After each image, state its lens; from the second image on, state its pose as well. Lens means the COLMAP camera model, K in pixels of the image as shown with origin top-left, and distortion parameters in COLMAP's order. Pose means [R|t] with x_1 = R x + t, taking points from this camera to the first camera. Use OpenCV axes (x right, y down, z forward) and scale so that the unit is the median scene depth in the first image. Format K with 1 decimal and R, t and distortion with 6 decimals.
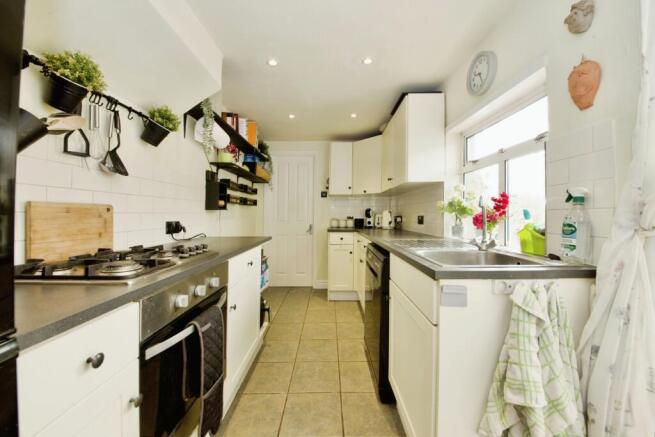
lens RADIAL K [[245.5, 0, 326.1], [0, 245.5, 215.8], [0, 0, 1]] dist [-0.002877, -0.000328]
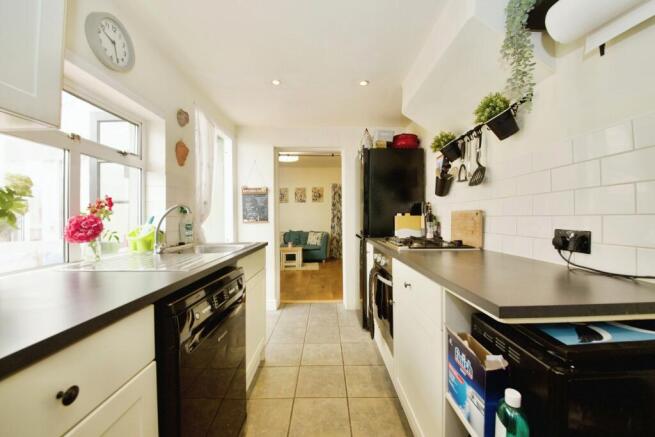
lens RADIAL K [[245.5, 0, 327.0], [0, 245.5, 216.1], [0, 0, 1]] dist [-0.002877, -0.000328]
pose [[-0.999720, 0.003862, 0.023364, -0.083720], [0.003778, 0.999986, -0.003640, -0.007529], [-0.023378, -0.003551, -0.999720, 1.541250]]
